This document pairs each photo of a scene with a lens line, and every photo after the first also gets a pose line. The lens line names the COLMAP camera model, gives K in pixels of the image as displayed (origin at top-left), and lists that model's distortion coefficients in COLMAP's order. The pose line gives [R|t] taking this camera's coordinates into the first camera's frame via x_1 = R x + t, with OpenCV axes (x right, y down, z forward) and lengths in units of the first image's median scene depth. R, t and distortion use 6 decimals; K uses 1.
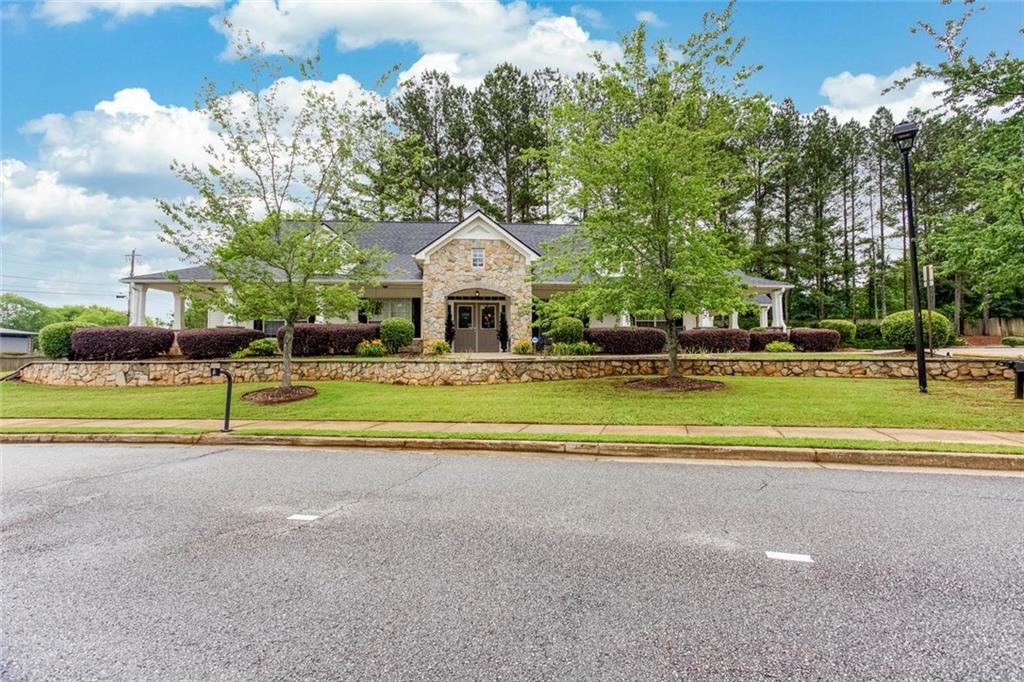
lens RADIAL K [[503.2, 0, 510.9], [0, 503.2, 342.1], [0, 0, 1]] dist [-0.000862, 0.004280]
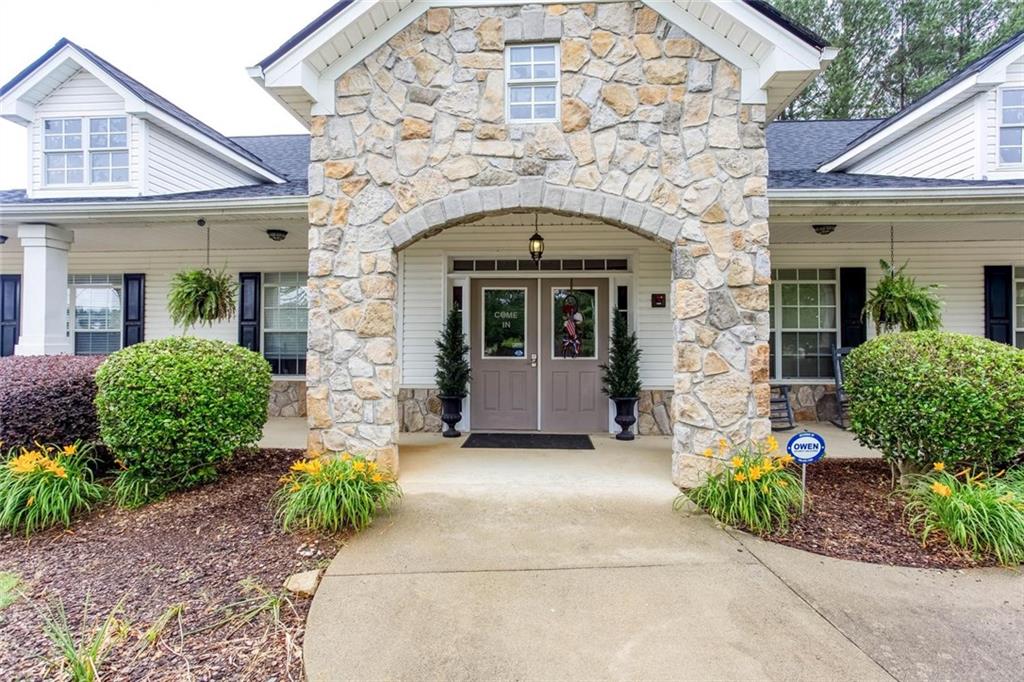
lens RADIAL K [[503.2, 0, 516.5], [0, 503.2, 341.4], [0, 0, 1]] dist [-0.000862, 0.004280]
pose [[0.987731, 0.003346, -0.156129, -0.035395], [-0.000085, 0.999782, 0.020887, -0.049731], [0.156165, -0.020617, 0.987516, 0.756675]]
